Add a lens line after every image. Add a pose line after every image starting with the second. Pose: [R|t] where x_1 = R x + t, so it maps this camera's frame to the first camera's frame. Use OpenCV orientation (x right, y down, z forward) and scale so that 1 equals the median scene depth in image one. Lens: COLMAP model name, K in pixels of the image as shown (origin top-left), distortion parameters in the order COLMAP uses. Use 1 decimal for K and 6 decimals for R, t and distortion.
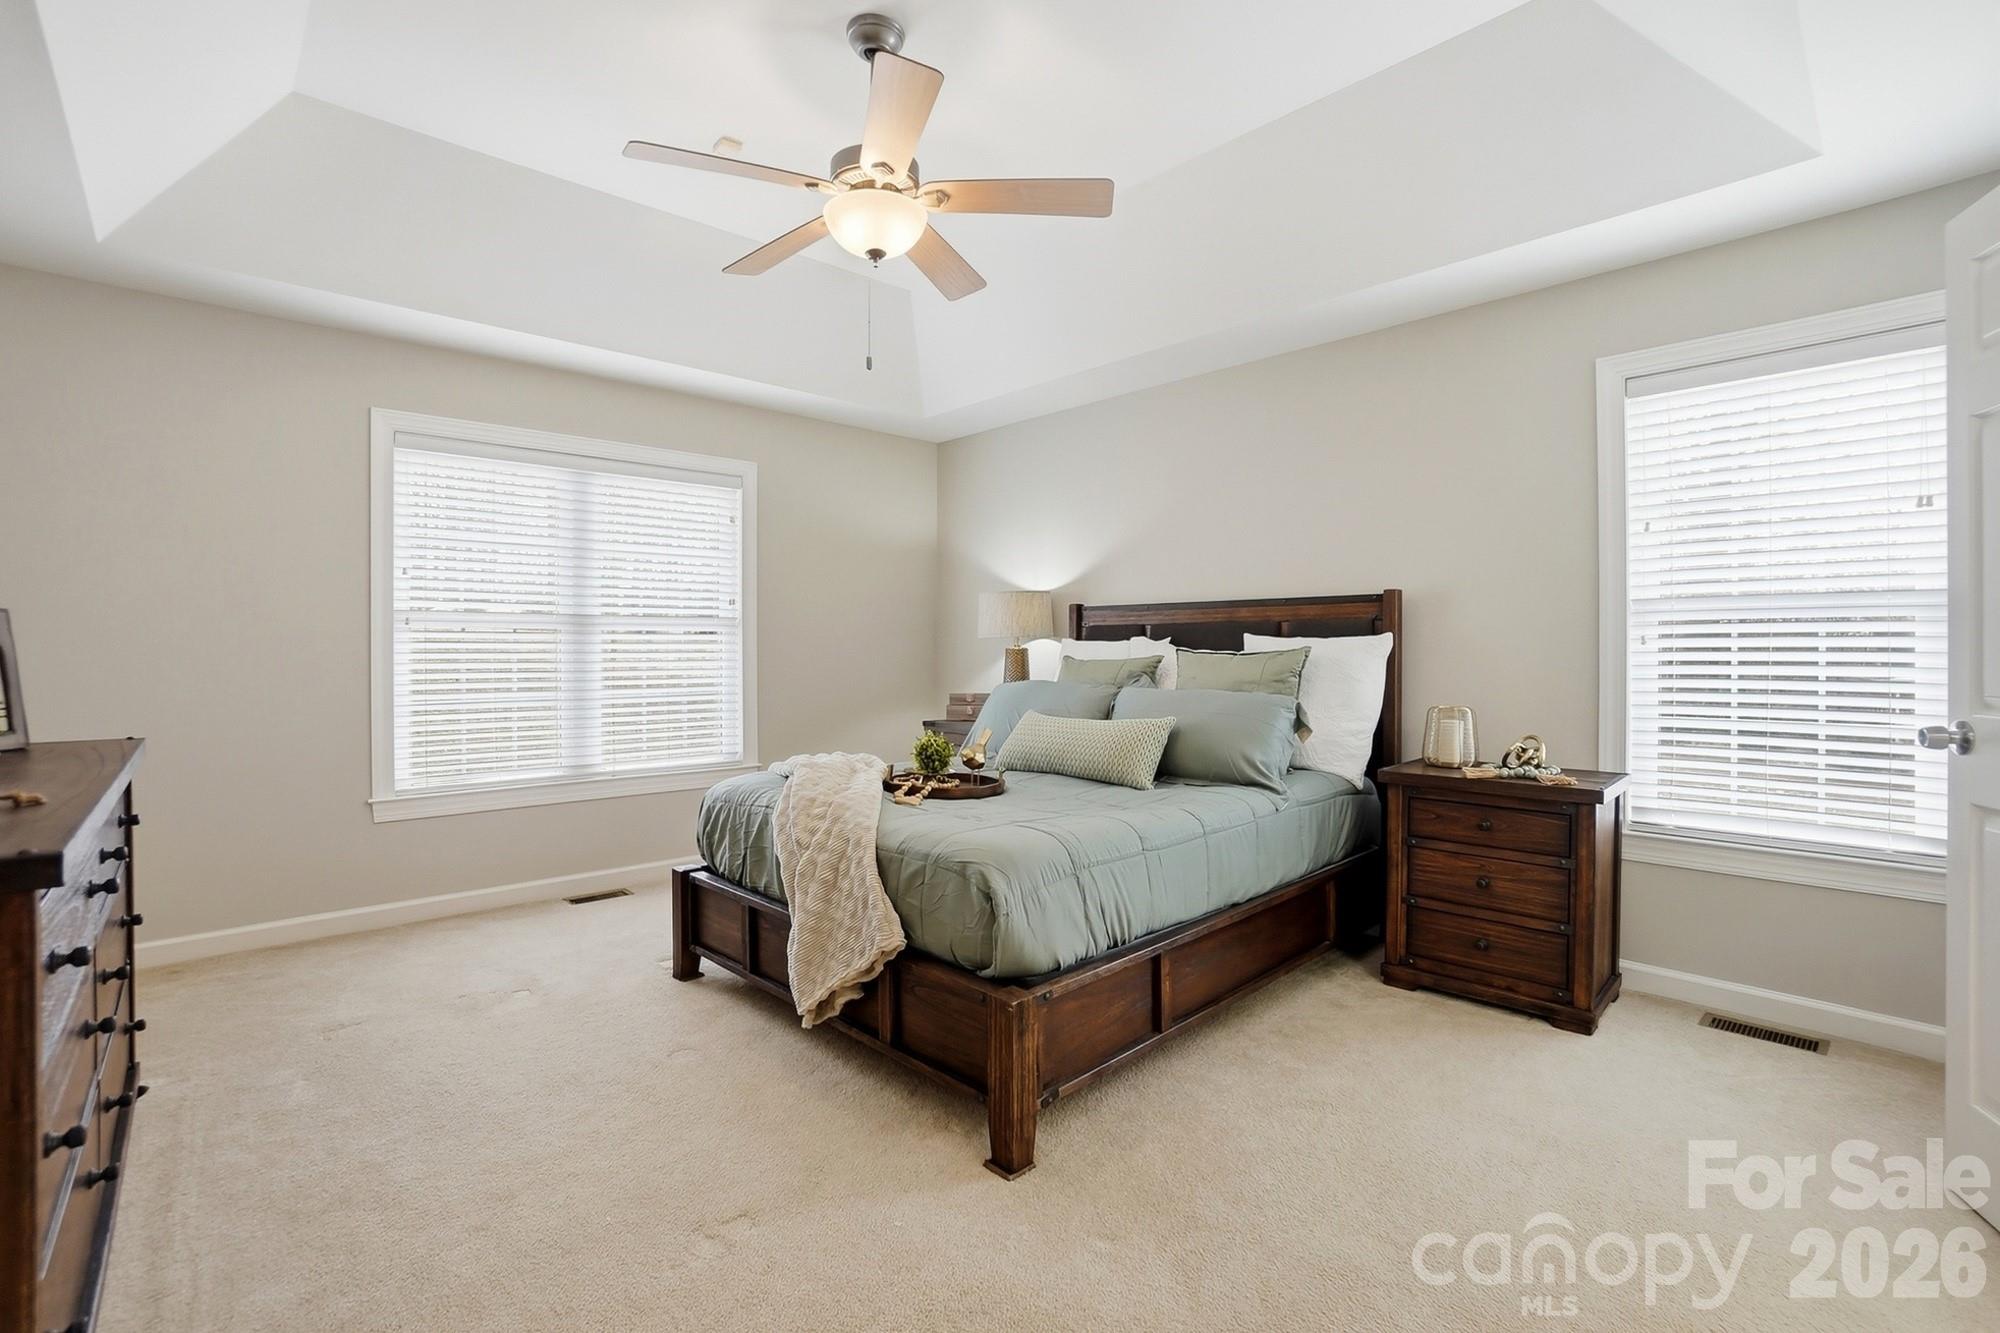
lens RADIAL K [[909.2, 0, 989.6], [0, 909.2, 650.6], [0, 0, 1]] dist [-0.059981, 0.022156]
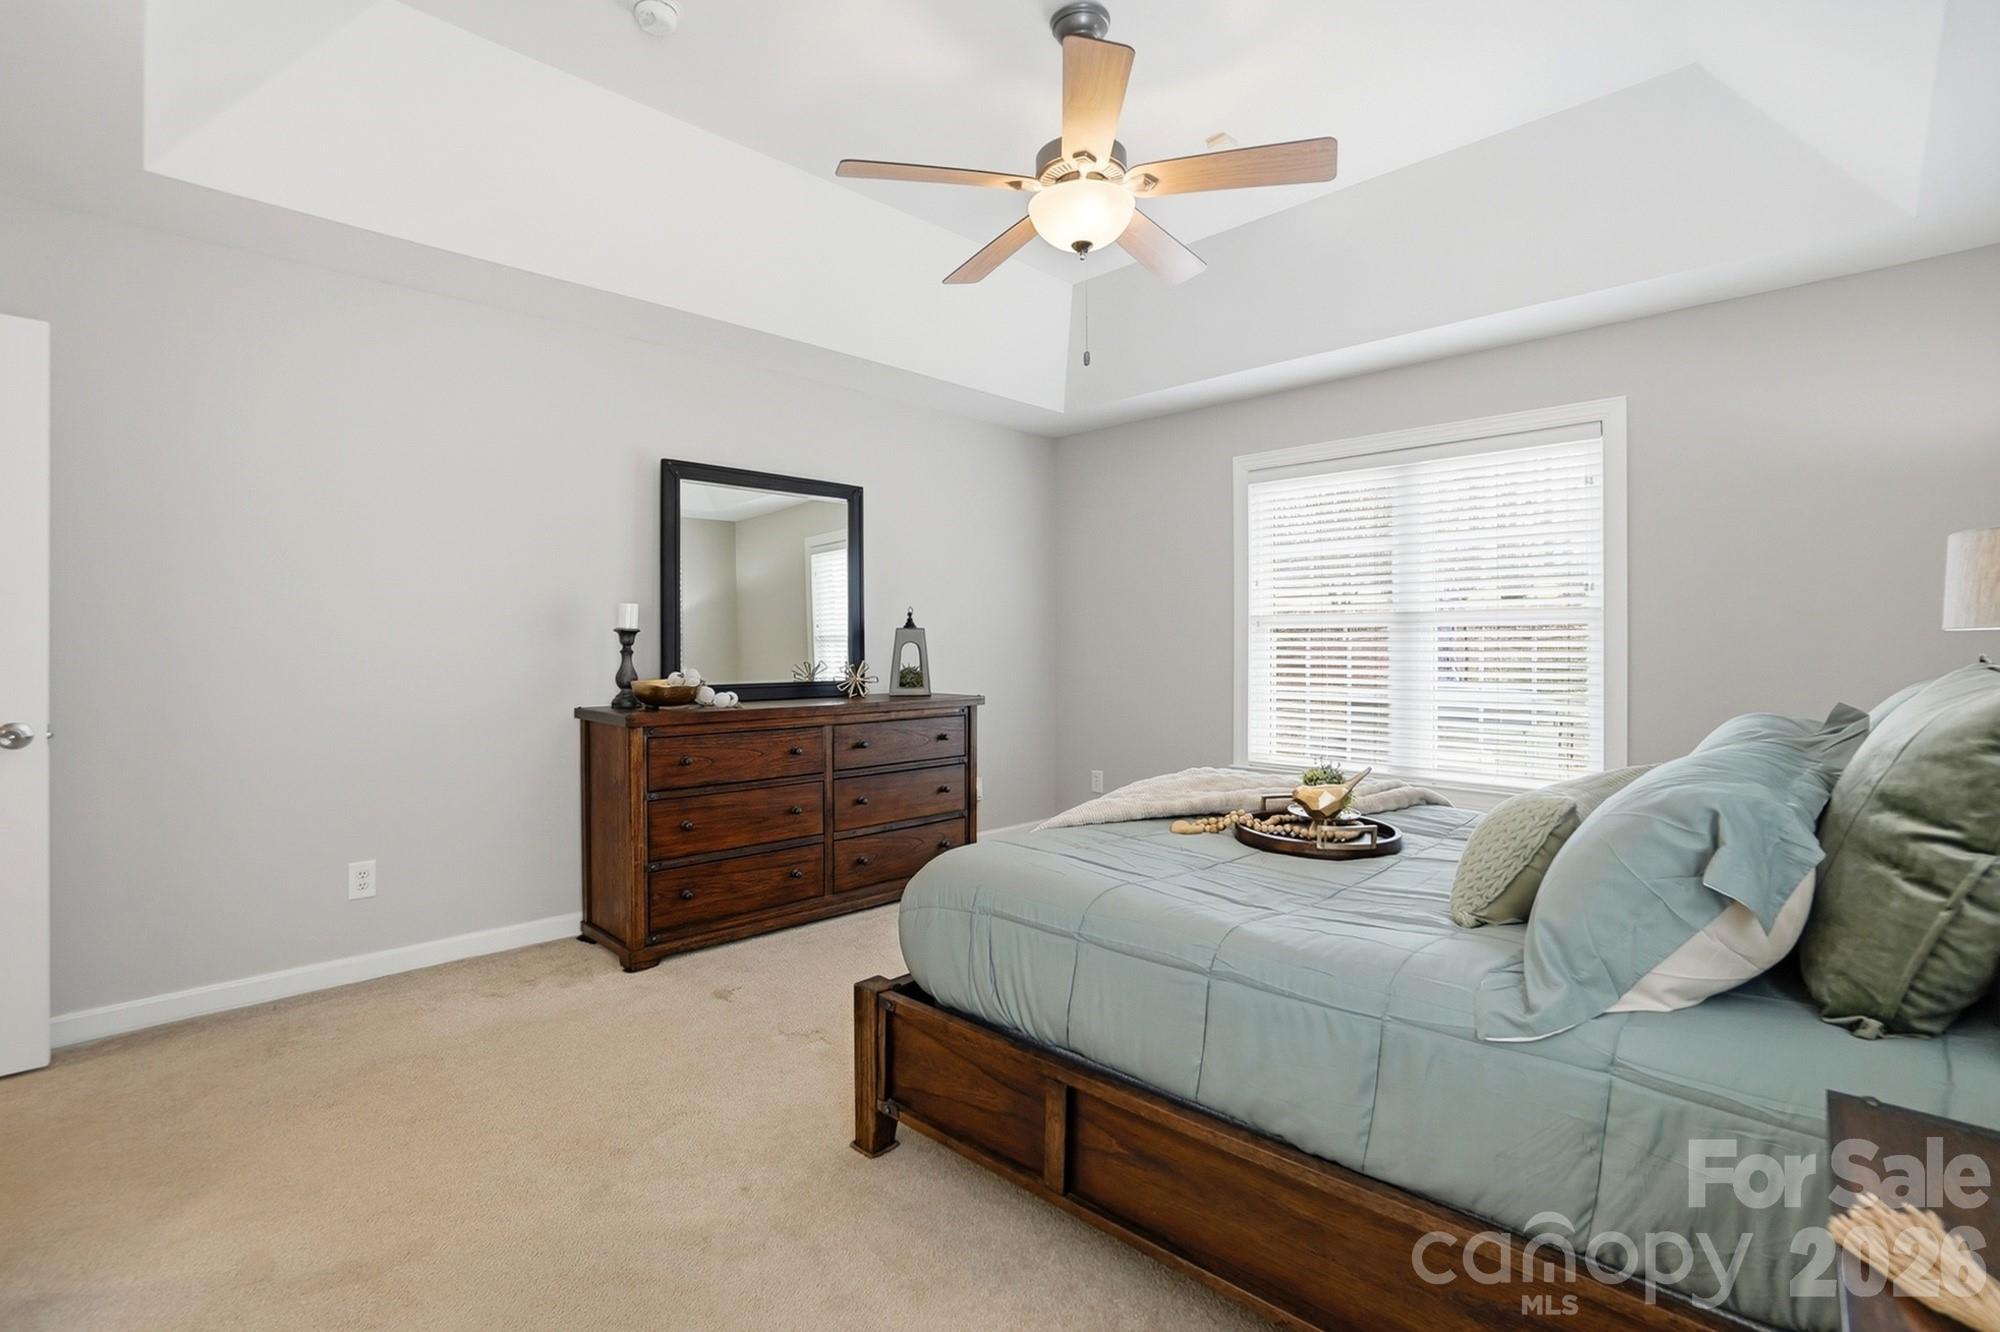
lens RADIAL K [[909.2, 0, 989.6], [0, 909.2, 650.1], [0, 0, 1]] dist [-0.059981, 0.022156]
pose [[0.039518, 0.009399, -0.999175, 0.502256], [-0.003223, 0.999952, 0.009279, -0.006837], [0.999214, 0.002854, 0.039546, 0.511168]]
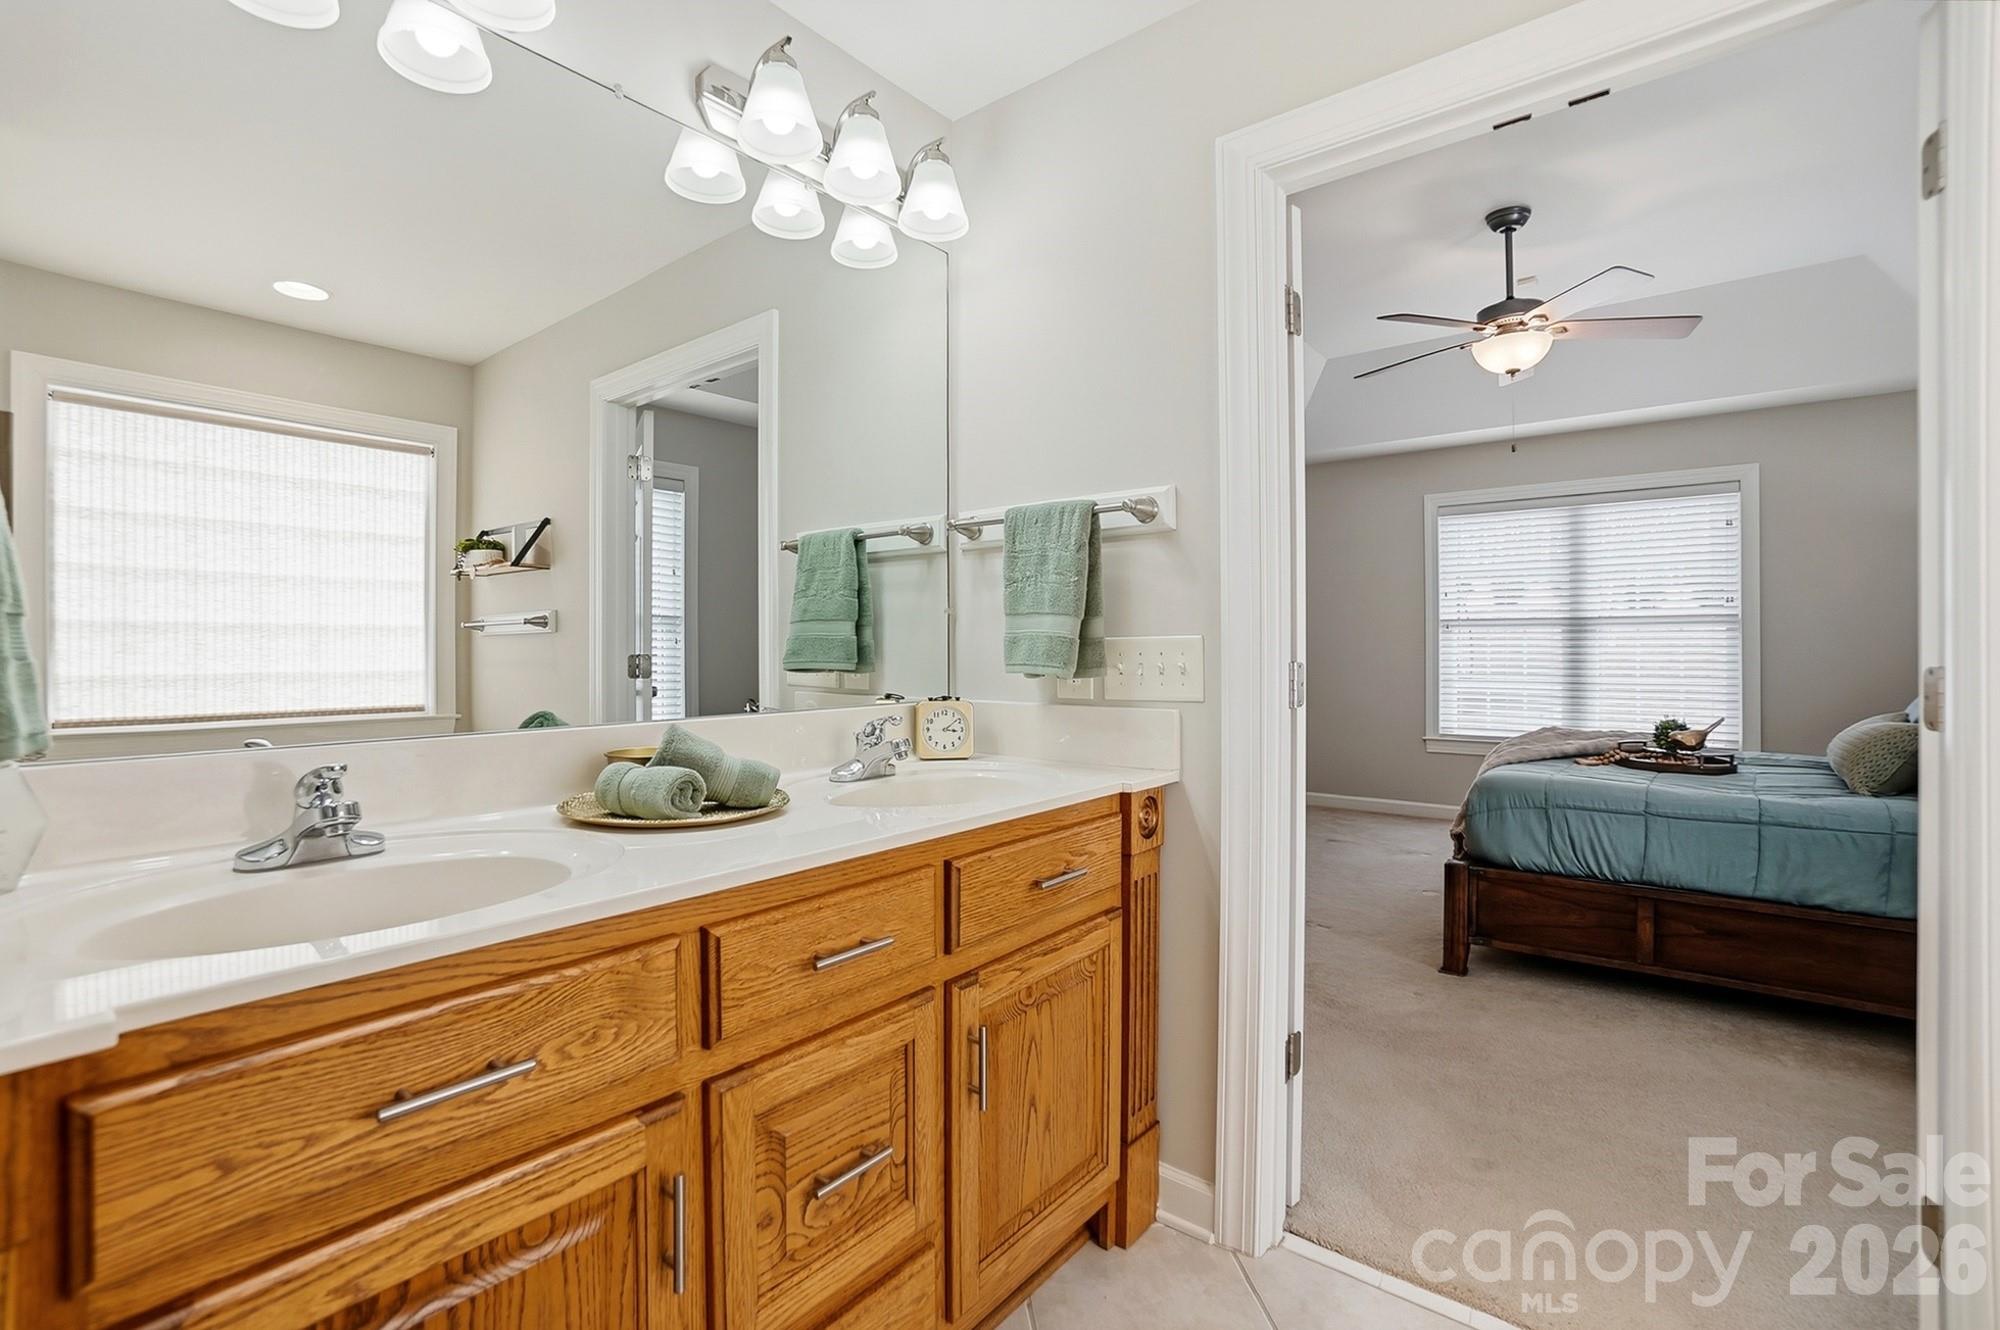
lens RADIAL K [[909.2, 0, 989.6], [0, 909.2, 649.1], [0, 0, 1]] dist [-0.059981, 0.022156]
pose [[0.147064, 0.004711, -0.989116, 0.688127], [0.003323, 0.999981, 0.005257, -0.004076], [0.989121, -0.004060, 0.147045, -0.024117]]
